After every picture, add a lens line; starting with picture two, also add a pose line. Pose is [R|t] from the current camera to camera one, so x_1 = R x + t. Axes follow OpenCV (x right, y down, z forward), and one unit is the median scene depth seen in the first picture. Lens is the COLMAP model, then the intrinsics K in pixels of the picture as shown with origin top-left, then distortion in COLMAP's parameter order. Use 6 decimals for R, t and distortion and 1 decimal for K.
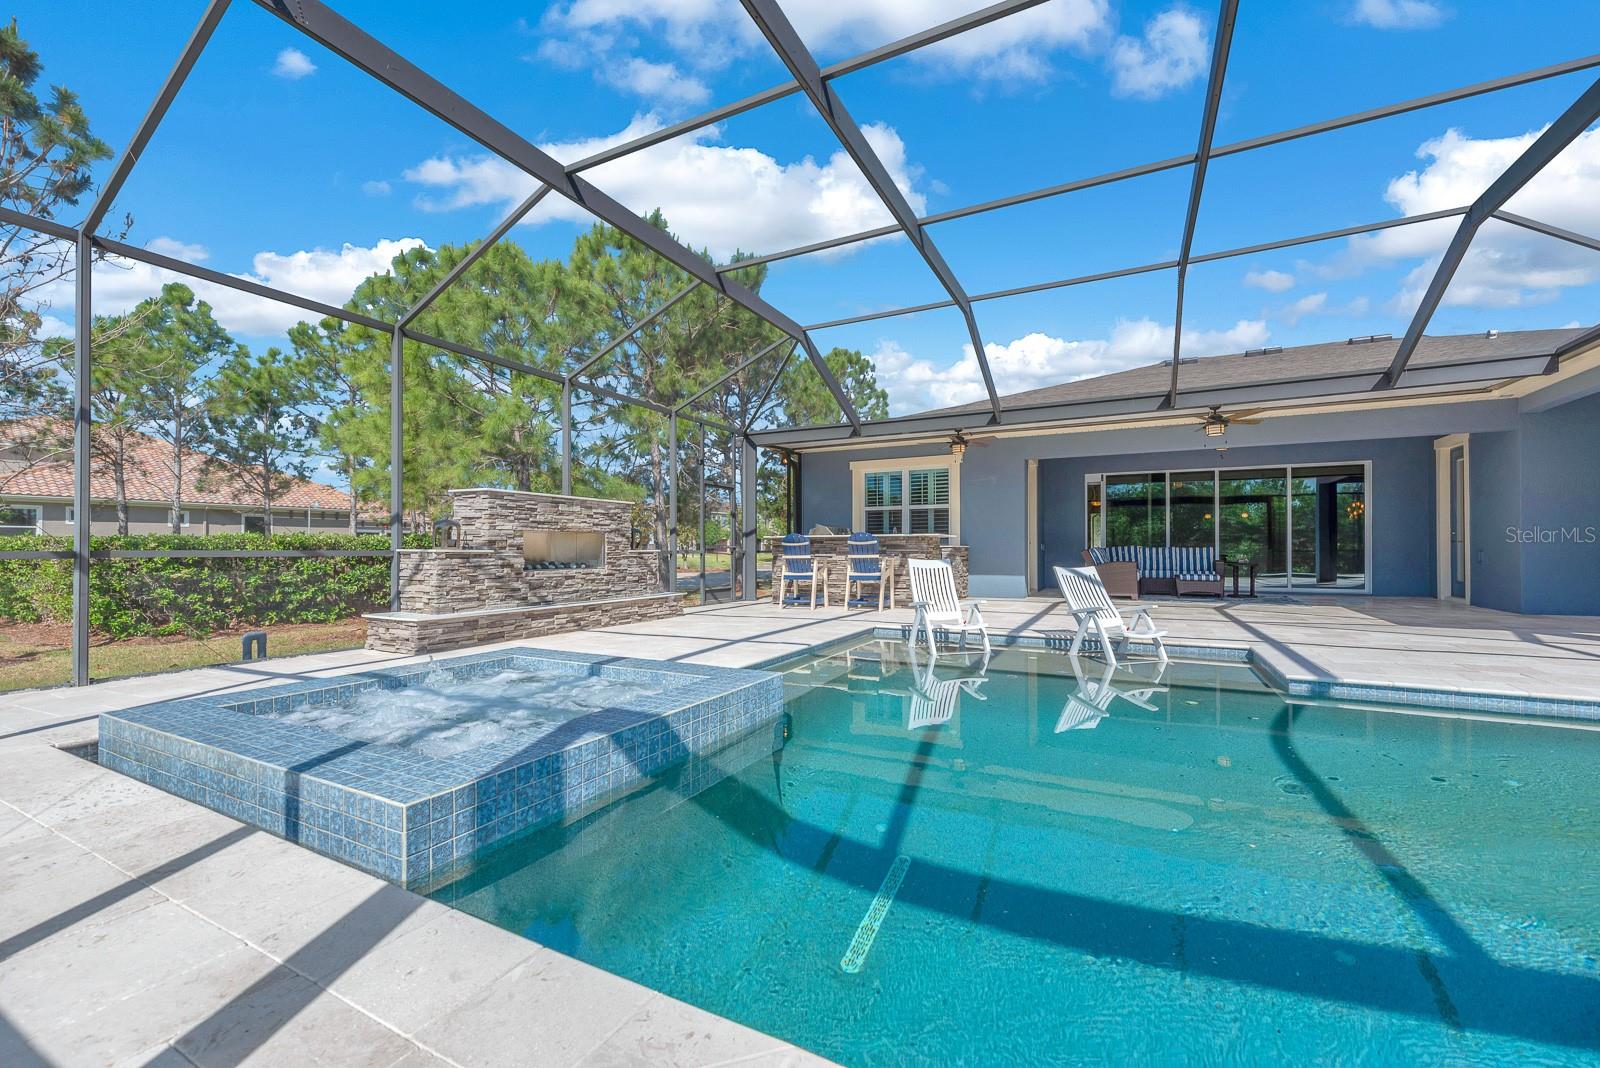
lens RADIAL K [[647.8, 0, 794.2], [0, 647.8, 541.2], [0, 0, 1]] dist [0.000951, 0.000232]
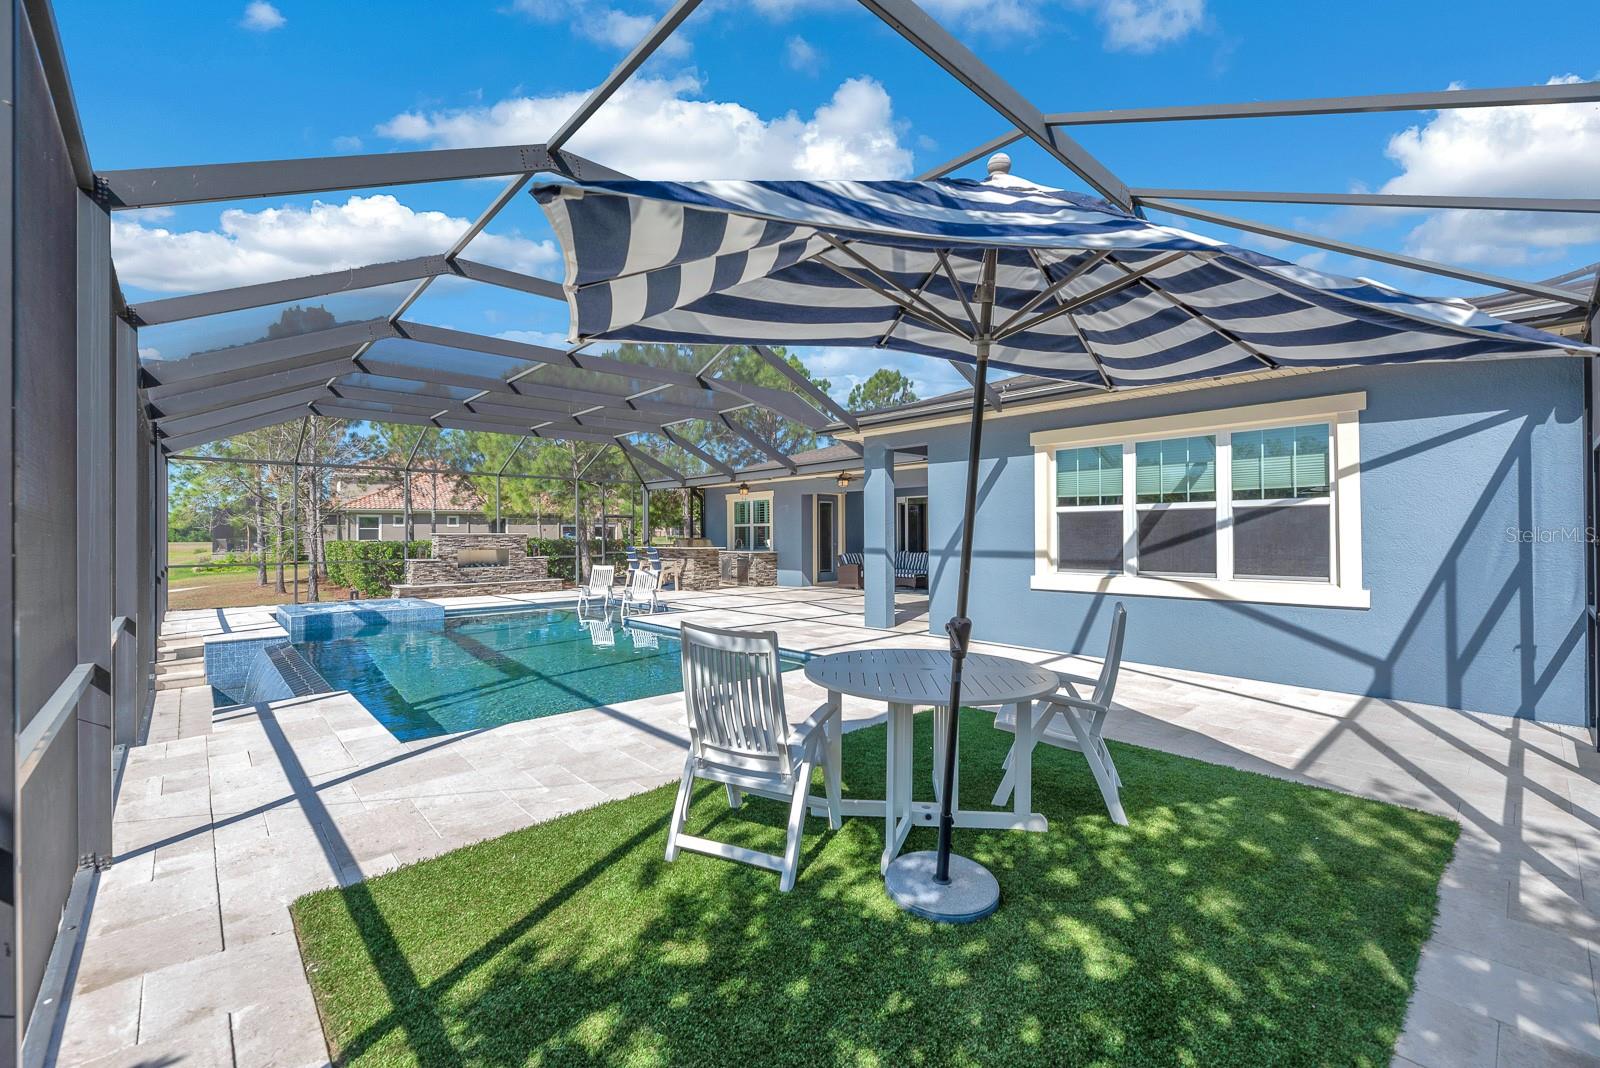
lens RADIAL K [[667.3, 0, 795.5], [0, 667.3, 530.8], [0, 0, 1]] dist [0.000113, -0.000290]
pose [[0.940532, -0.005112, -0.339667, 0.825160], [0.008173, 0.999938, 0.007583, -0.051228], [0.339608, -0.009908, 0.940515, -0.443124]]
